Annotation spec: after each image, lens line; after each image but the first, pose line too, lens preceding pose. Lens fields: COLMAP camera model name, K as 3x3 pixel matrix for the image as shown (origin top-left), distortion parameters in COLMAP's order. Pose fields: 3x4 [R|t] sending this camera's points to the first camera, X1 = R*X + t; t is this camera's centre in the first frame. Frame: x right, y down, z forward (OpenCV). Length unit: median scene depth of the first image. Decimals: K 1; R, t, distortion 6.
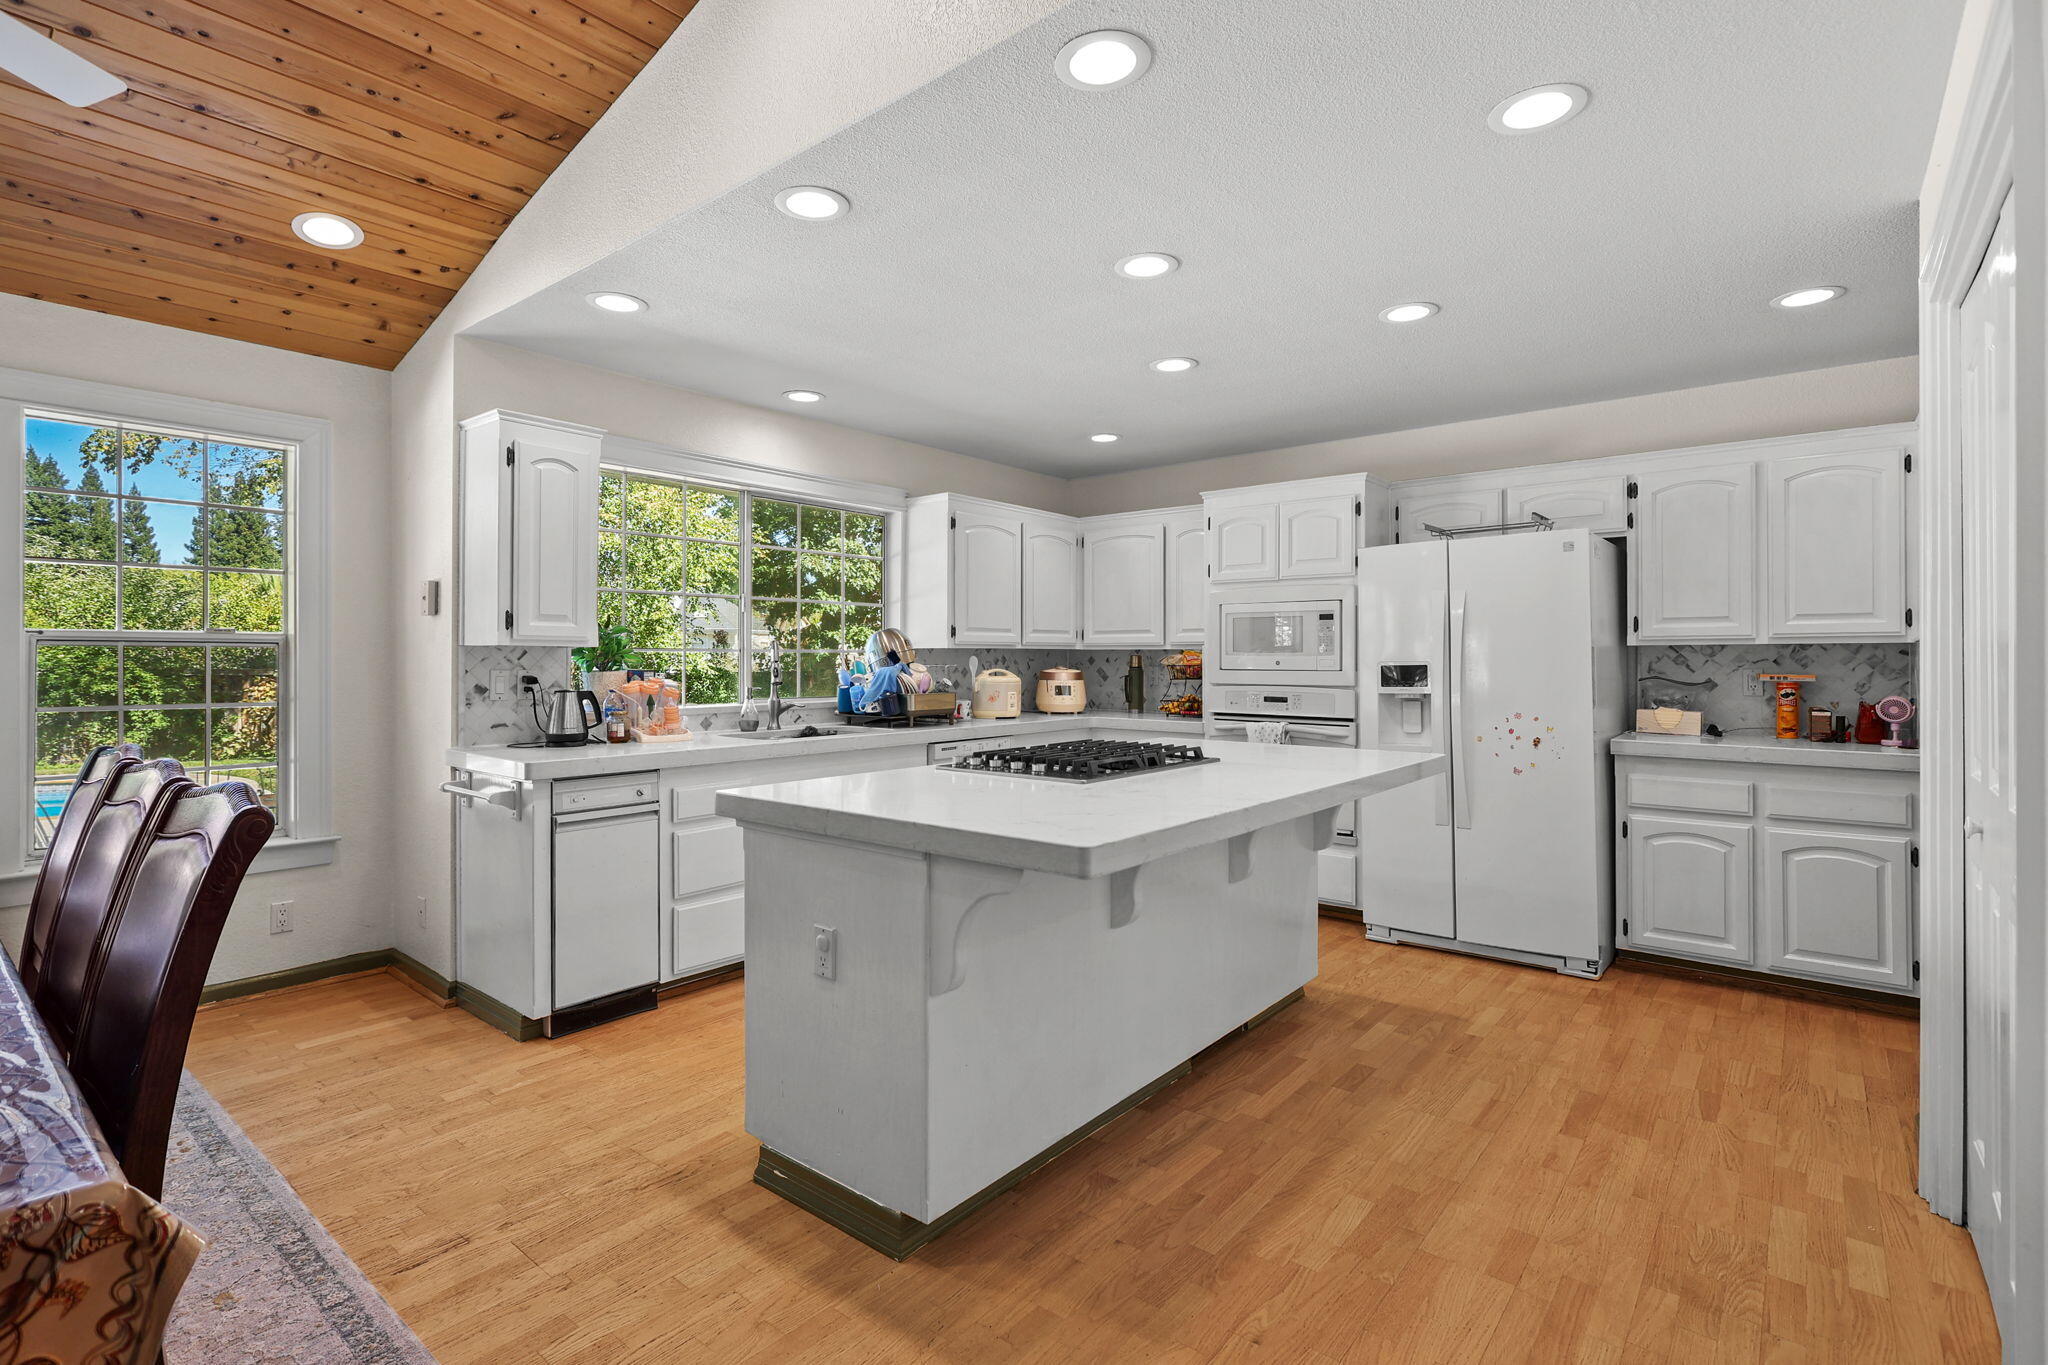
lens RADIAL K [[981.6, 0, 1024.0], [0, 981.6, 682.5], [0, 0, 1]] dist [0.000199, 0.000039]
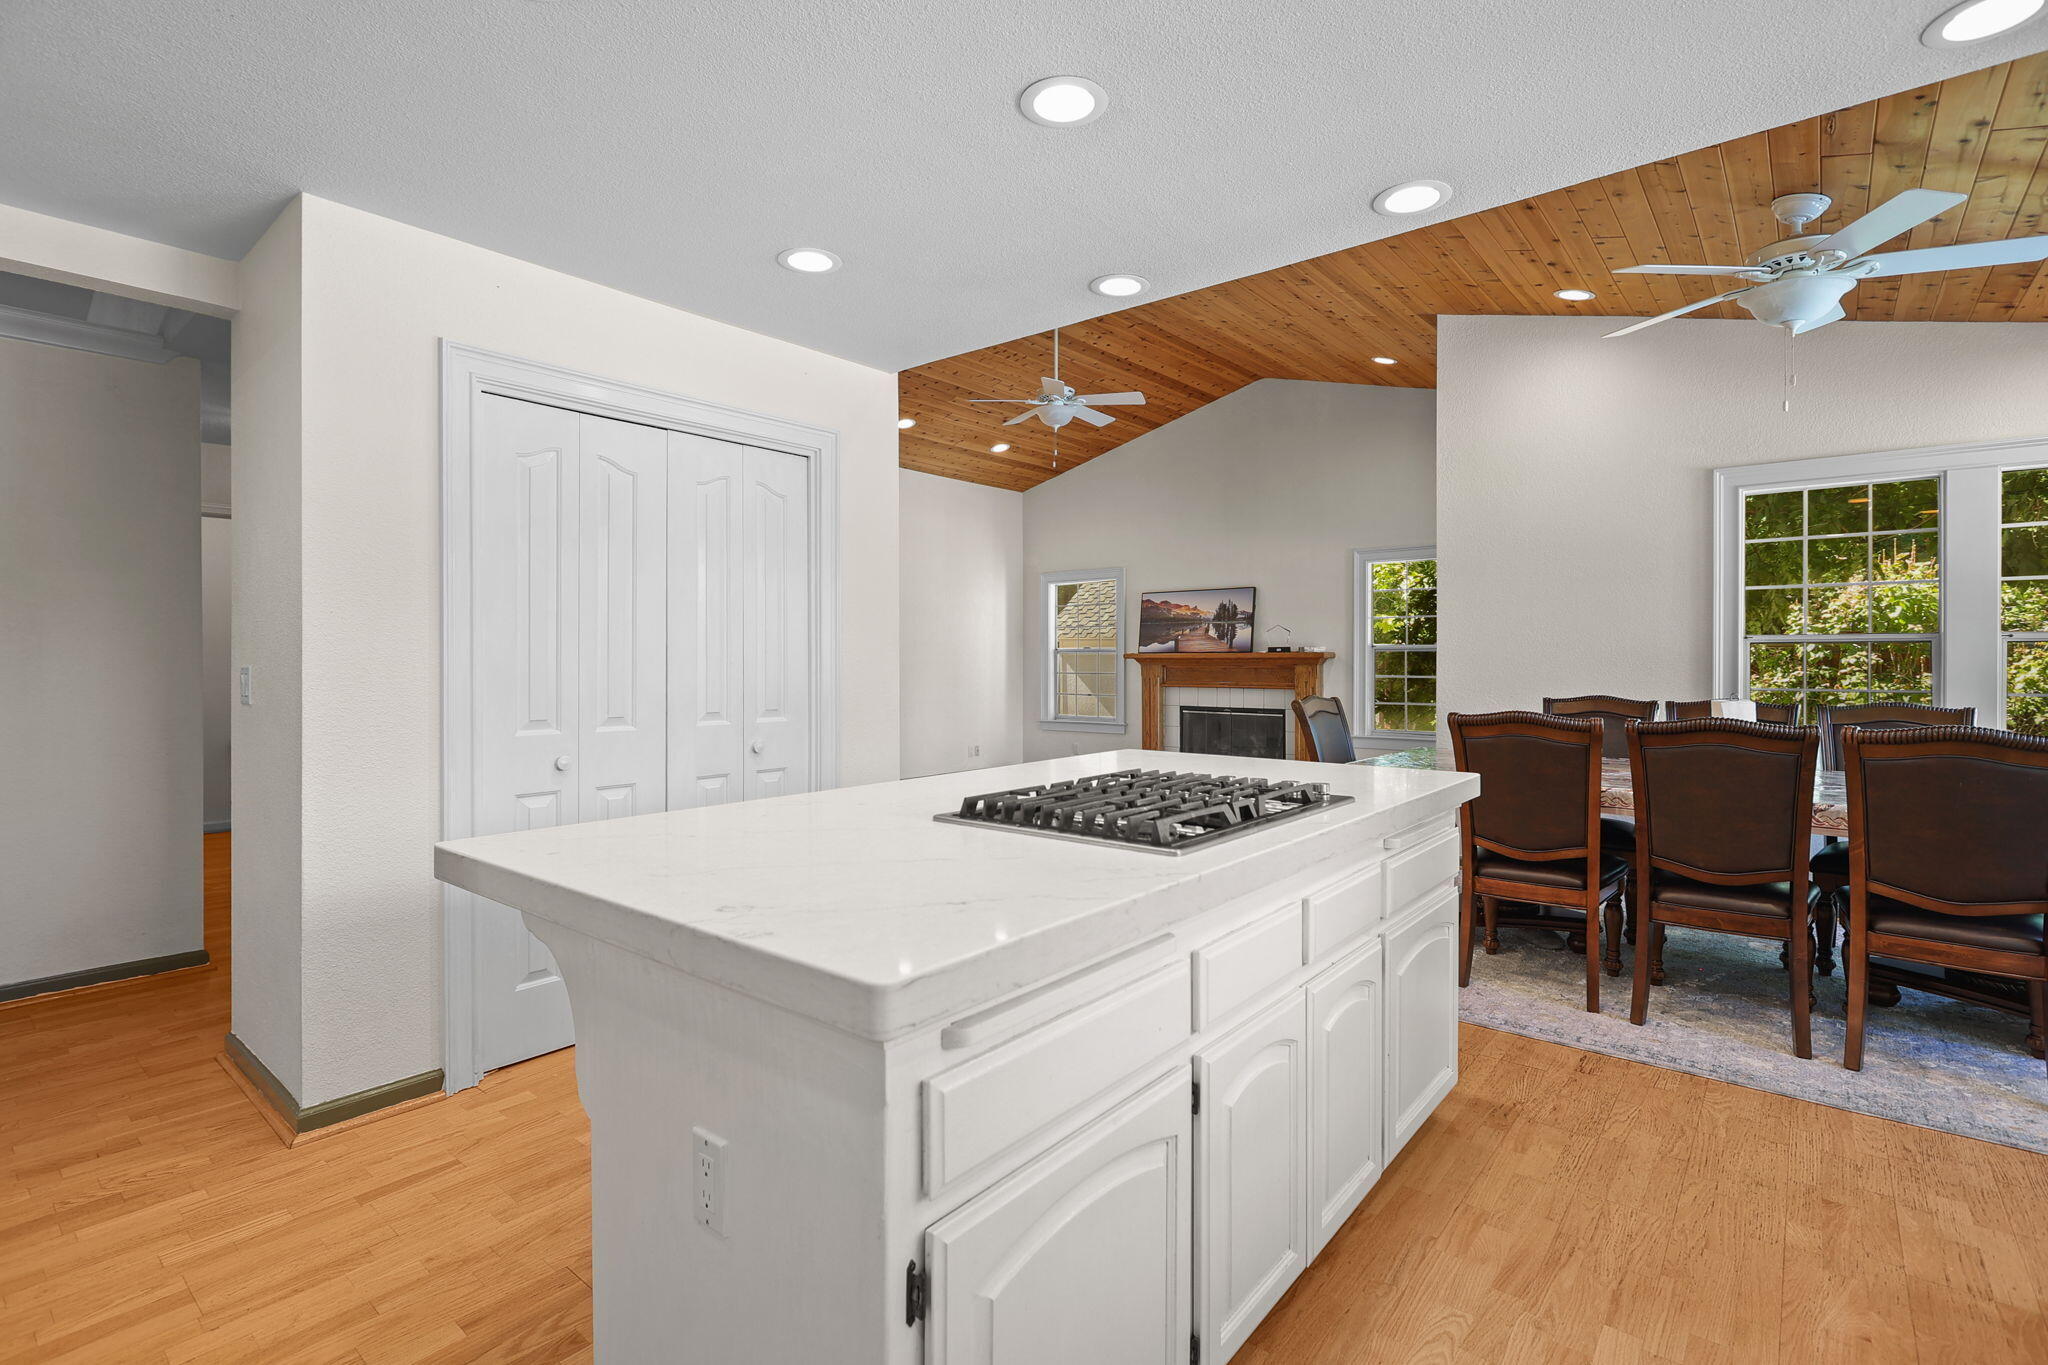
lens RADIAL K [[962.7, 0, 1022.1], [0, 962.7, 664.7], [0, 0, 1]] dist [0.000585, 0.000175]
pose [[-0.999950, 0.003893, 0.009249, 0.042867], [0.004163, 0.999562, 0.029288, -0.010223], [-0.009131, 0.029325, -0.999528, 0.491524]]
